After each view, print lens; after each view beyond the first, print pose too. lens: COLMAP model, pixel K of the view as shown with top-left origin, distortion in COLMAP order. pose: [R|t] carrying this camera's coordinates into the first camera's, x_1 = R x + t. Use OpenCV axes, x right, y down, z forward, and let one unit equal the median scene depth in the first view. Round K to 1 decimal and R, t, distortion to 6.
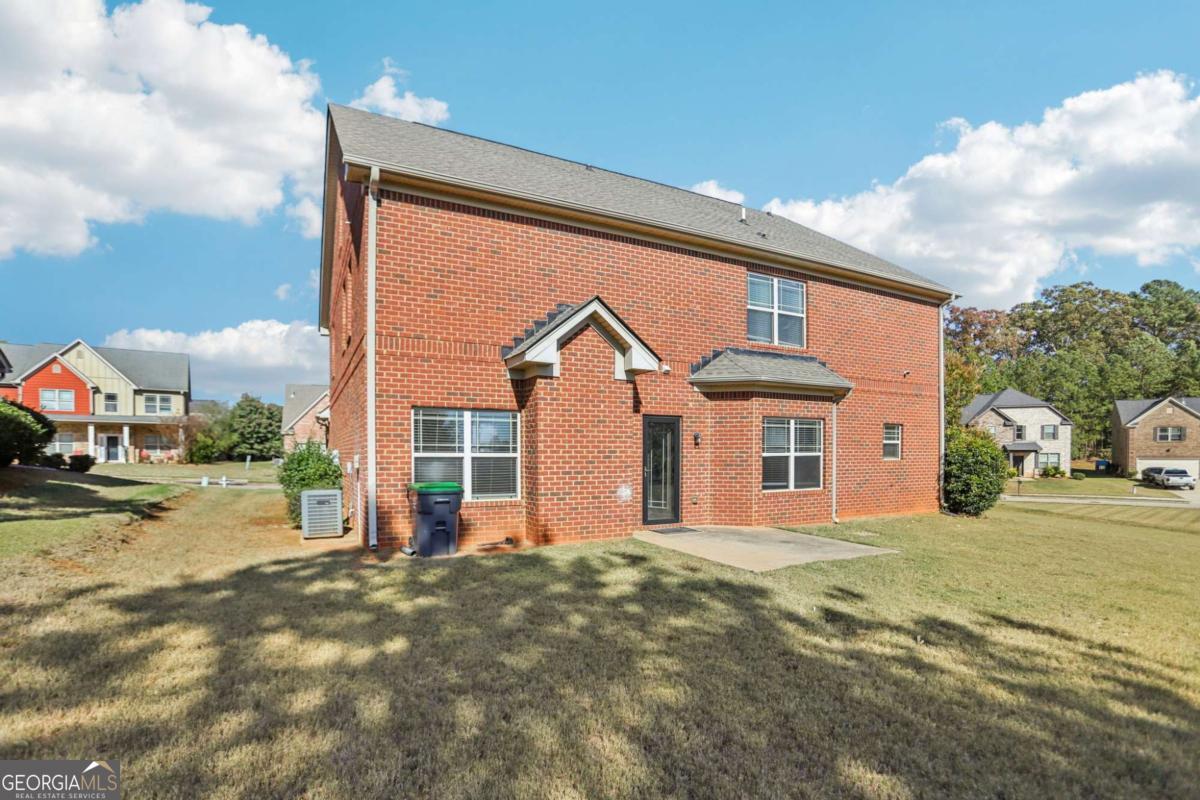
lens RADIAL K [[559.6, 0, 605.1], [0, 559.6, 437.0], [0, 0, 1]] dist [-0.031067, -0.000507]
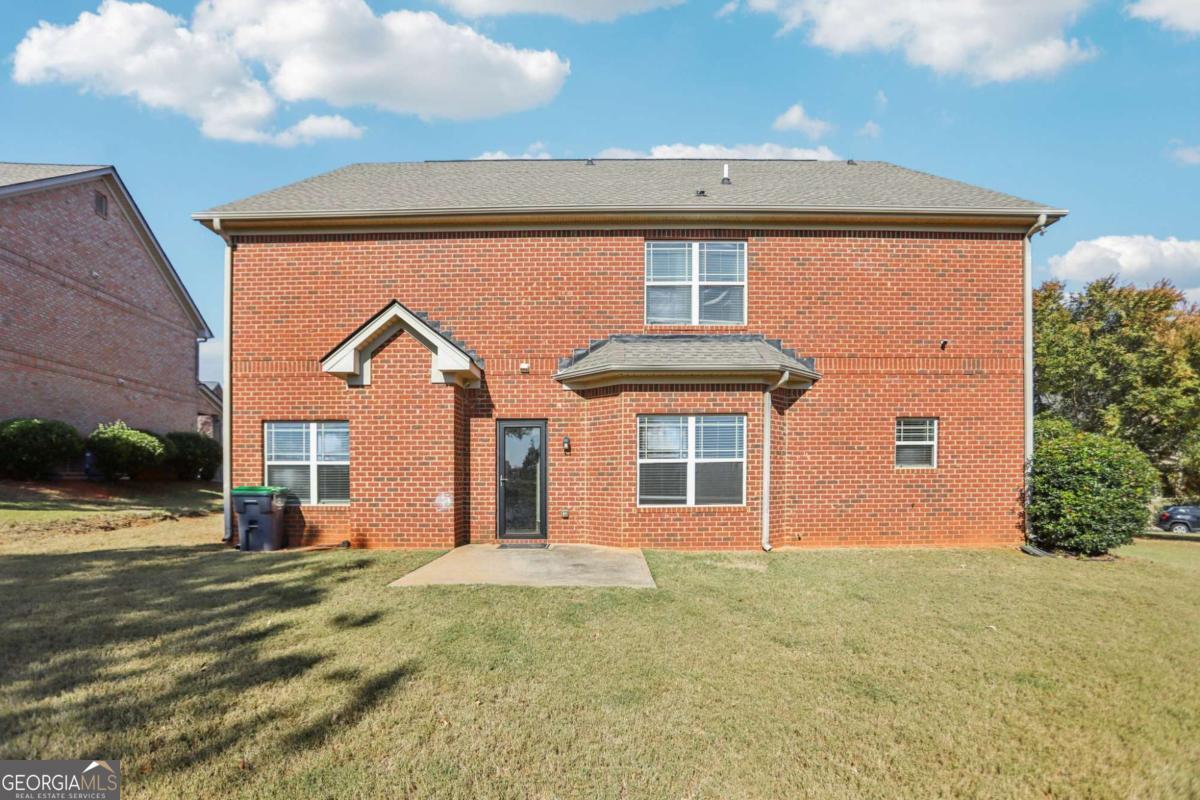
lens RADIAL K [[559.6, 0, 586.9], [0, 559.6, 462.4], [0, 0, 1]] dist [-0.031067, -0.000507]
pose [[0.884624, -0.013922, -0.466098, 0.631385], [0.017496, 0.999841, 0.003342, 0.031588], [0.465977, -0.011111, 0.884727, 0.248883]]
